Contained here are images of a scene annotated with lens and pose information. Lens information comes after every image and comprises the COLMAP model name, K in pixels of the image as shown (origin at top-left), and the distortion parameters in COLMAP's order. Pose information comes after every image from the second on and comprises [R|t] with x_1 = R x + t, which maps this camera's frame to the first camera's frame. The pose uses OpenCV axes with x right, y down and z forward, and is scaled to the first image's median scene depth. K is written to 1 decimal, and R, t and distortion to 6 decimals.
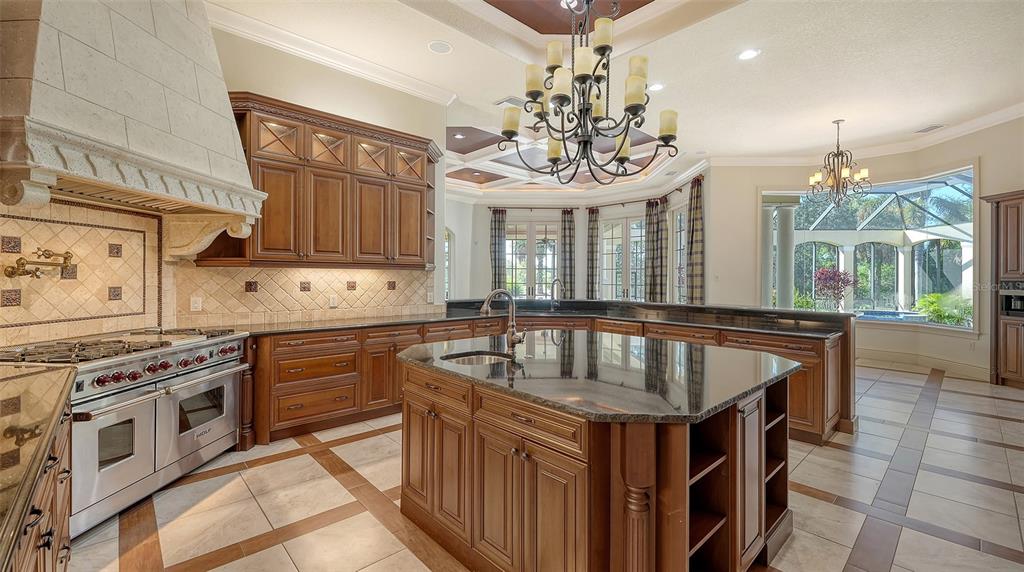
lens RADIAL K [[423.1, 0, 512.0], [0, 423.1, 276.7], [0, 0, 1]] dist [-0.001590, -0.000895]
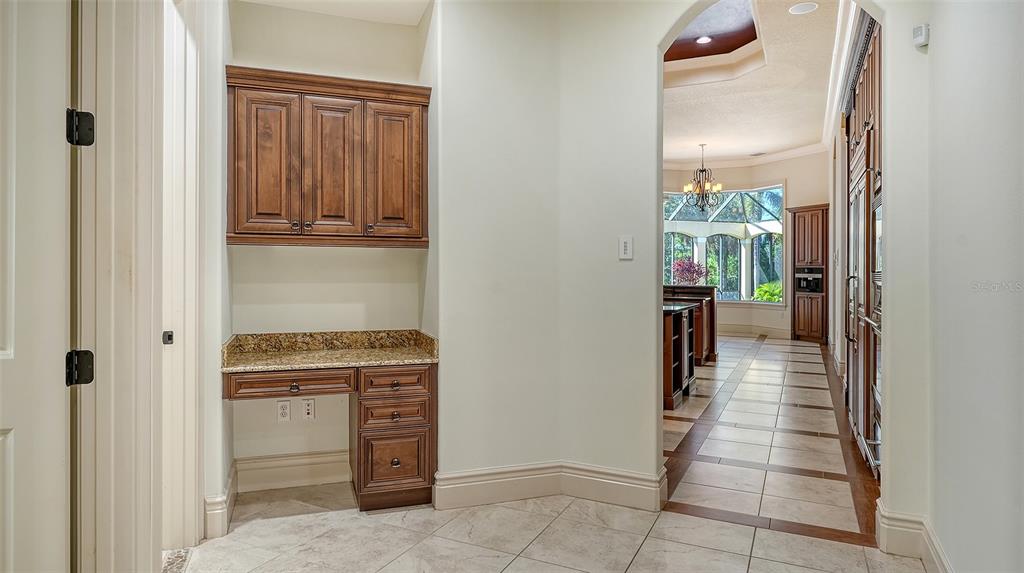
lens RADIAL K [[609.2, 0, 516.1], [0, 609.2, 266.8], [0, 0, 1]] dist [0.004116, 0.000435]
pose [[0.926628, 0.003390, 0.375965, -0.178286], [-0.000875, 0.999976, -0.006860, 0.007876], [-0.375979, 0.006028, 0.926609, -0.199959]]
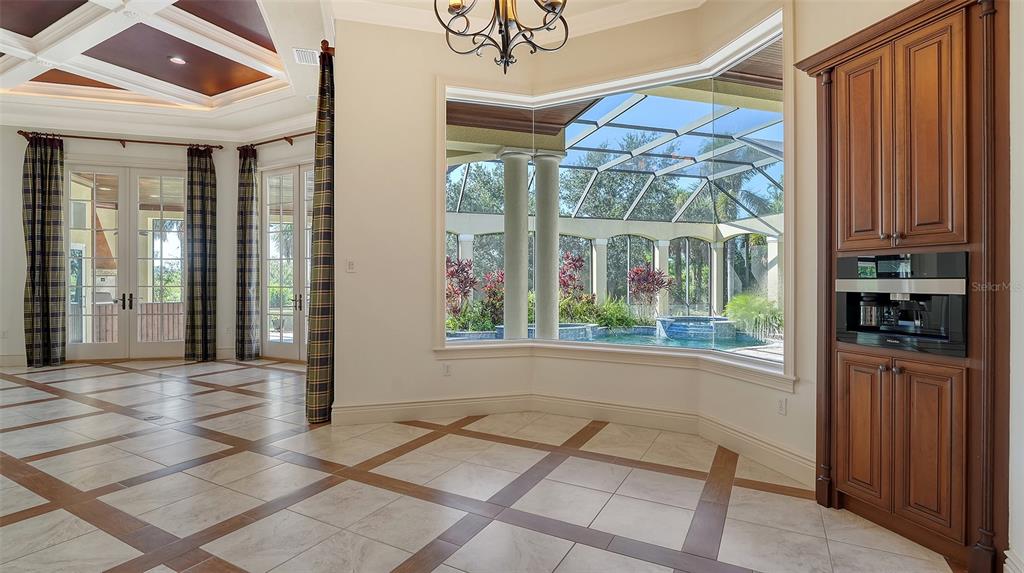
lens RADIAL K [[476.0, 0, 516.2], [0, 476.0, 283.9], [0, 0, 1]] dist [-0.011974, -0.000382]
pose [[0.946720, -0.004470, 0.322027, 0.253280], [0.003774, 0.999989, 0.002785, 0.011600], [-0.322036, -0.001421, 0.946726, 0.235448]]
